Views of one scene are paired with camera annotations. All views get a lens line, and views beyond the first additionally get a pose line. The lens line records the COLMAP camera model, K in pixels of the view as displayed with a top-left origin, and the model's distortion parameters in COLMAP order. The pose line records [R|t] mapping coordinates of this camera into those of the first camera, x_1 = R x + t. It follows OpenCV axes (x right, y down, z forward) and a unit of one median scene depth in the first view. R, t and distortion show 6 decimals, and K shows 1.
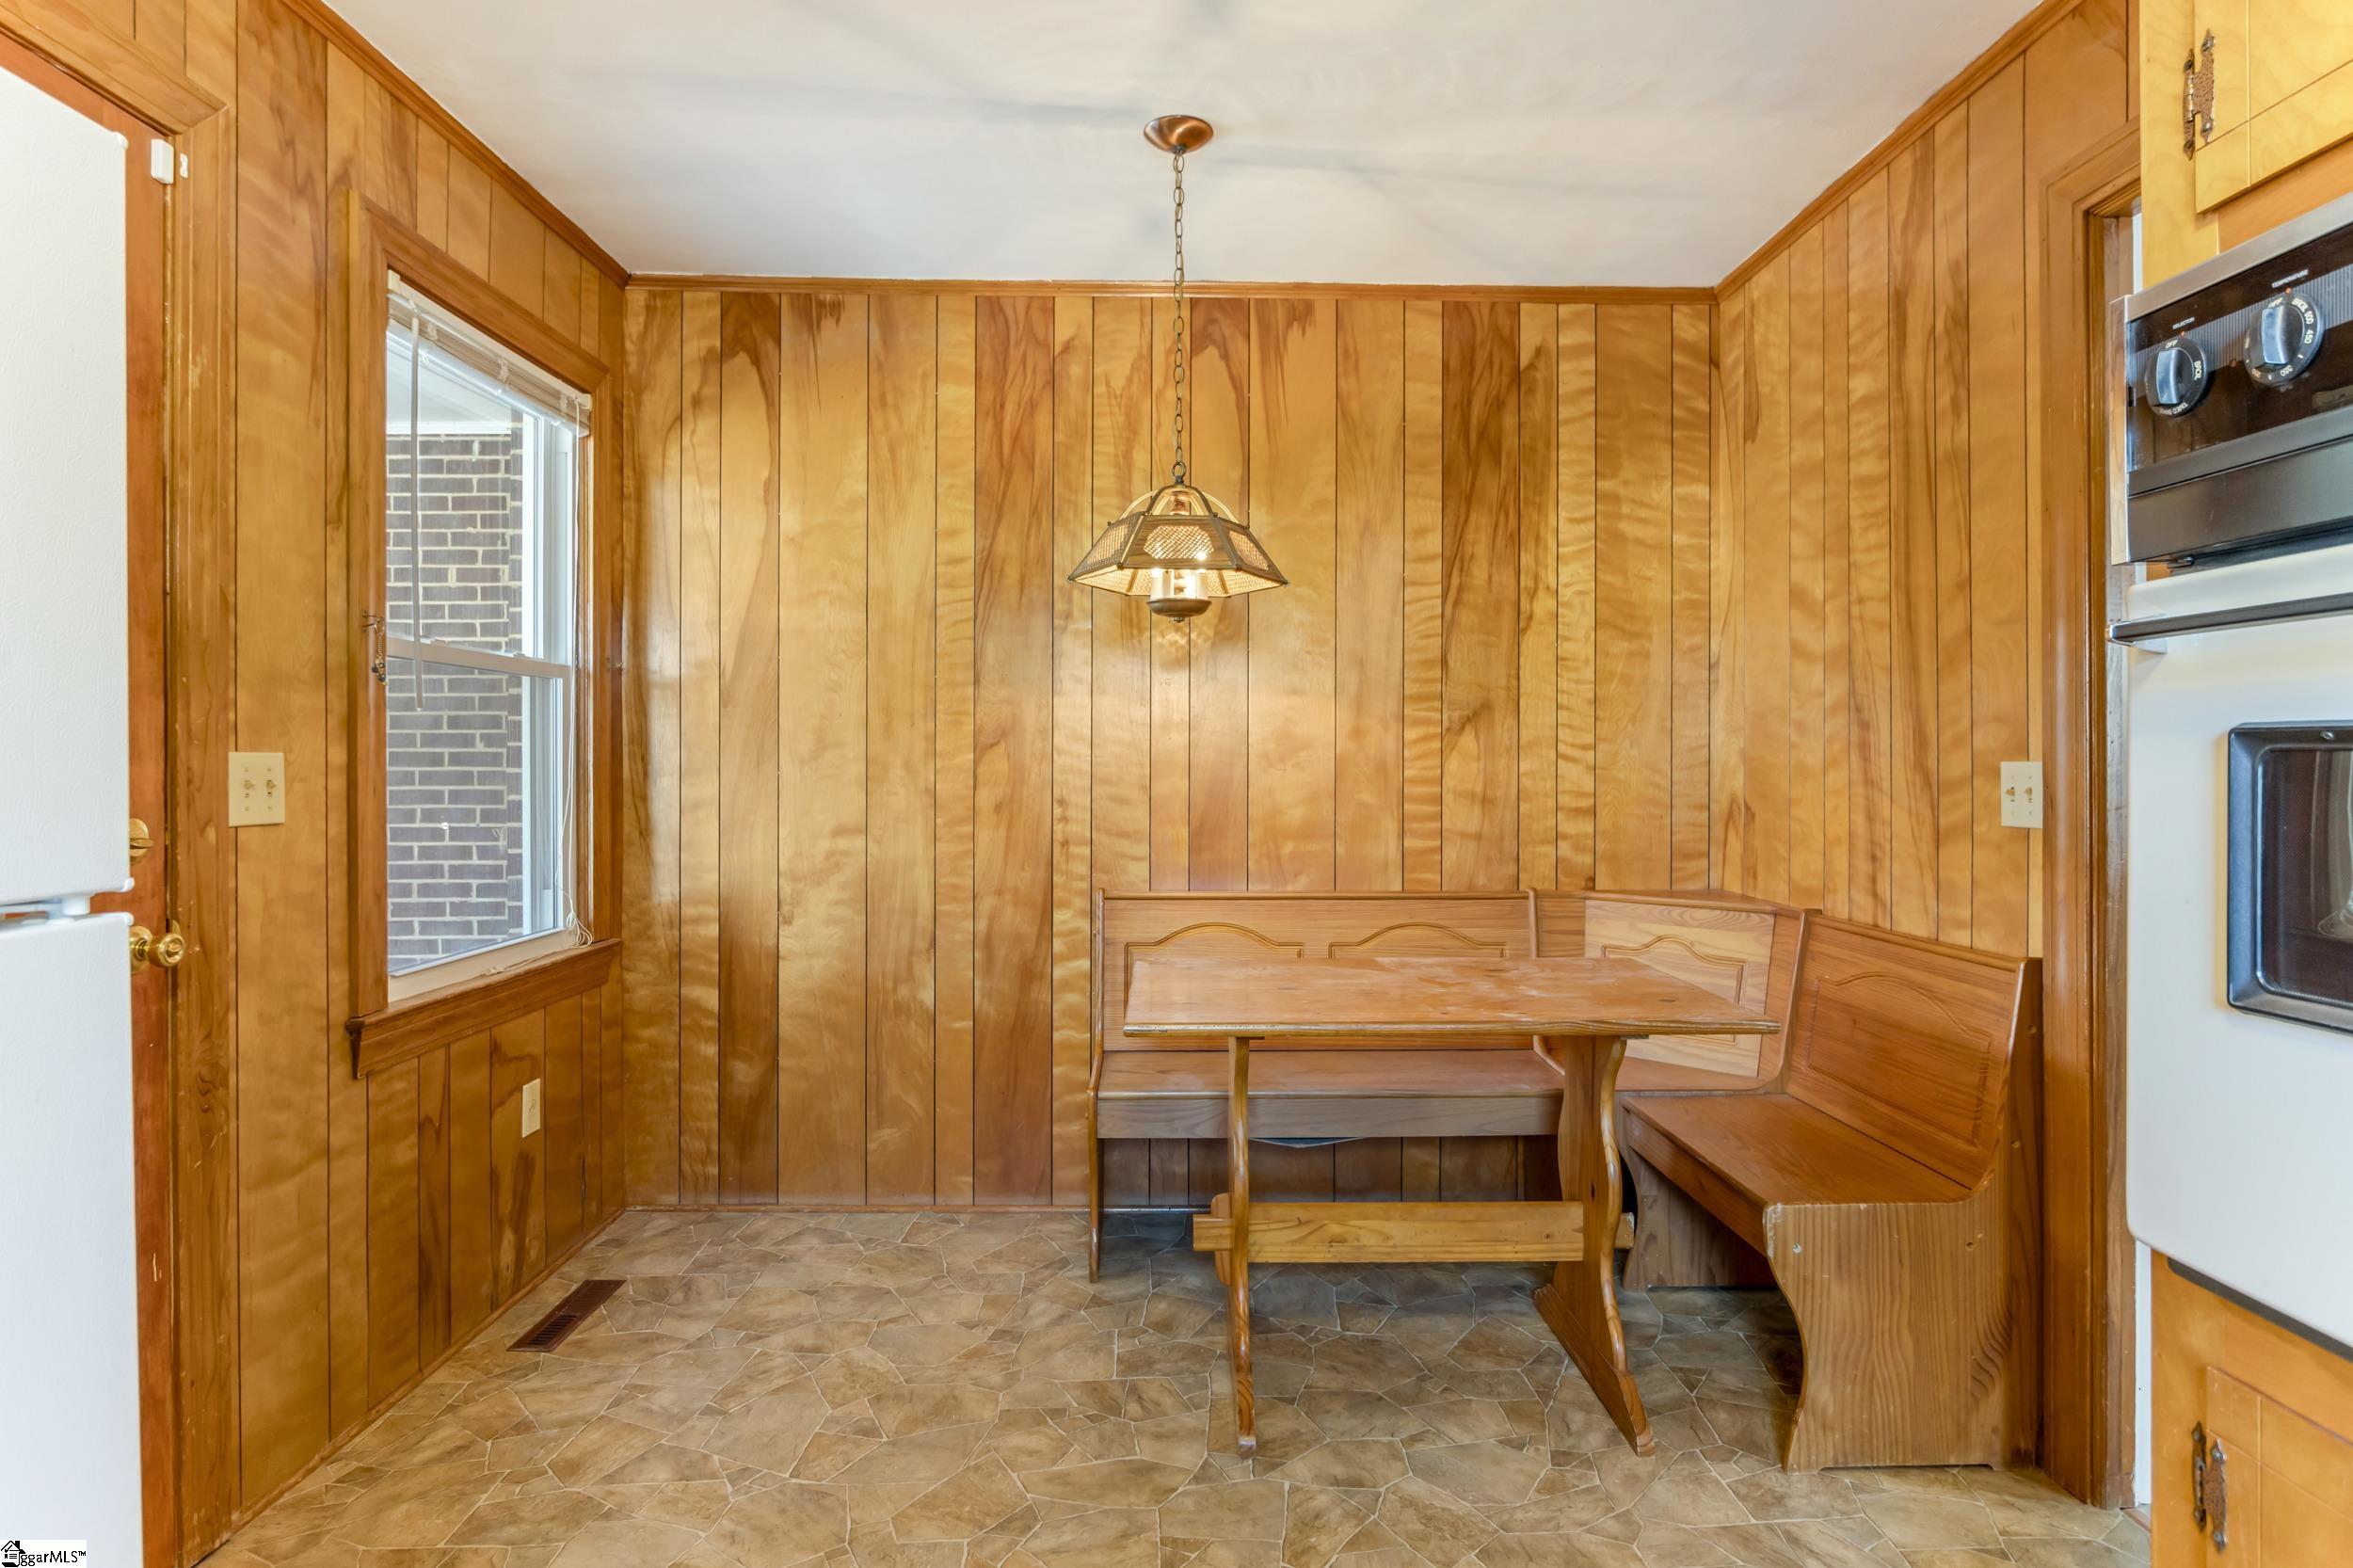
lens RADIAL K [[1232.4, 0, 1173.9], [0, 1232.4, 774.0], [0, 0, 1]] dist [-0.001950, -0.000806]
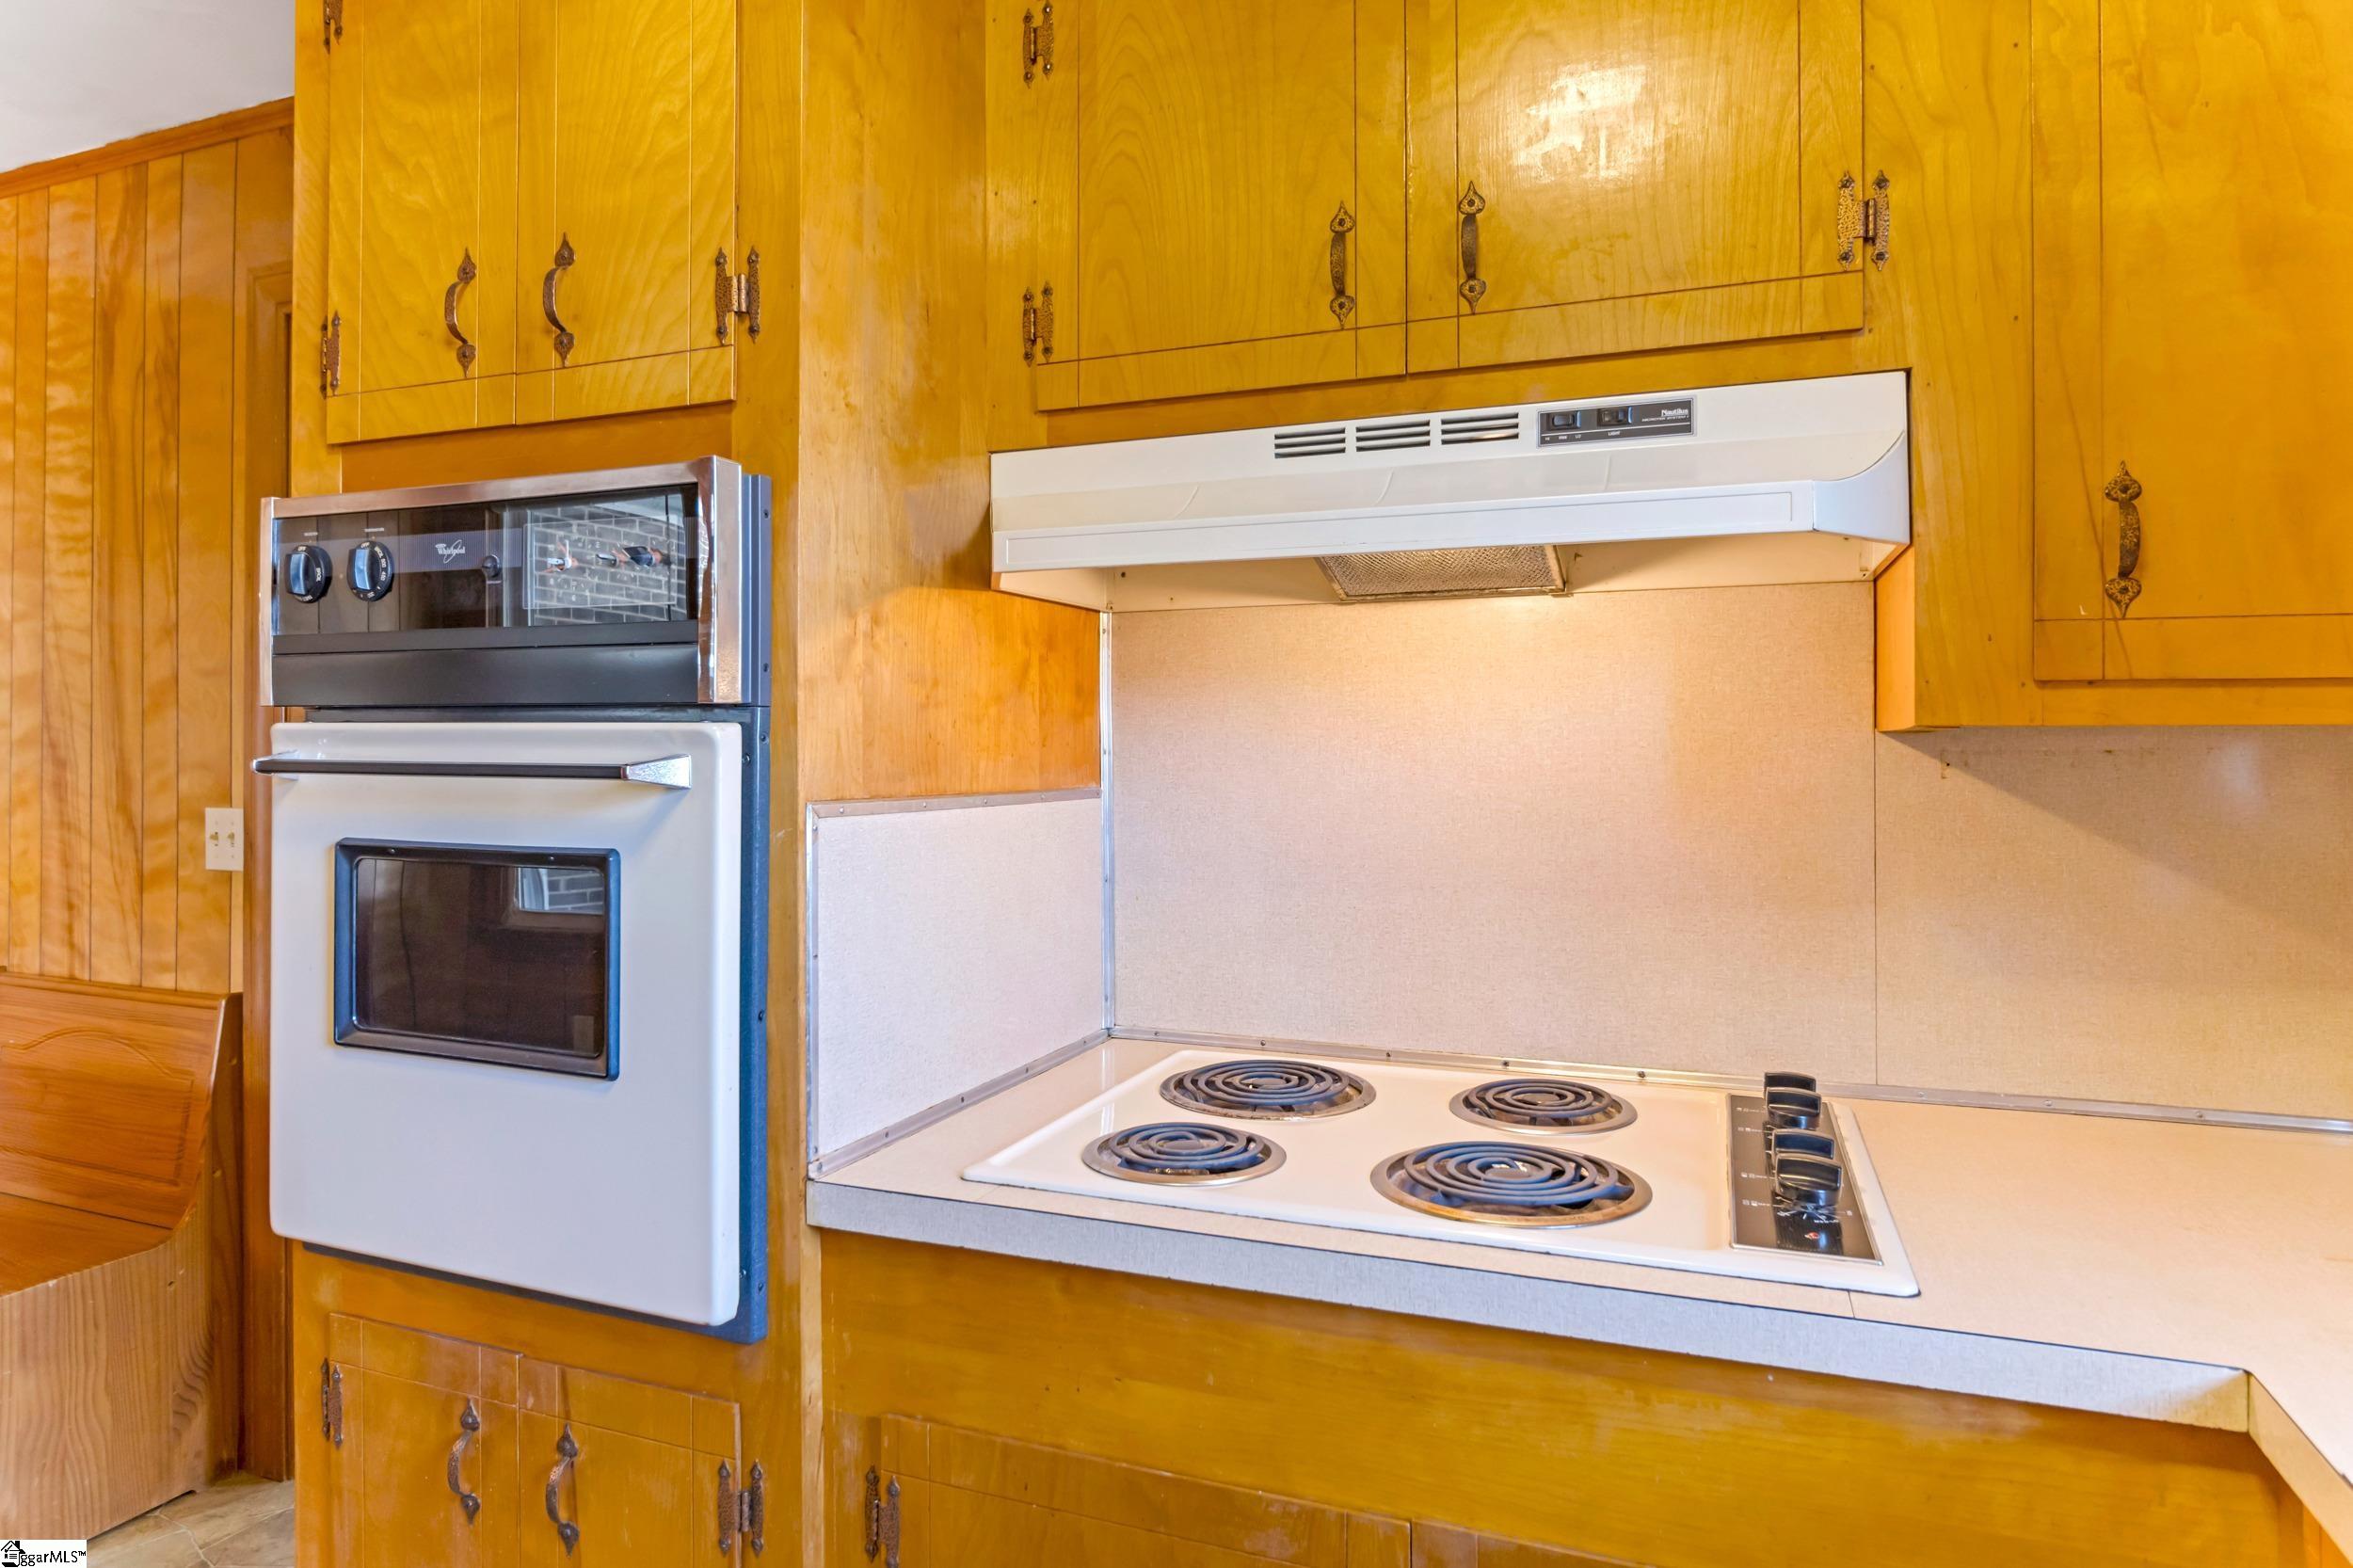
lens RADIAL K [[1328.9, 0, 1169.2], [0, 1328.9, 765.3], [0, 0, 1]] dist [-0.014000, -0.000285]
pose [[0.360093, 0.004746, 0.932904, -0.067960], [-0.008082, 0.999965, -0.001968, -0.047679], [-0.932881, -0.006832, 0.360119, -0.148296]]
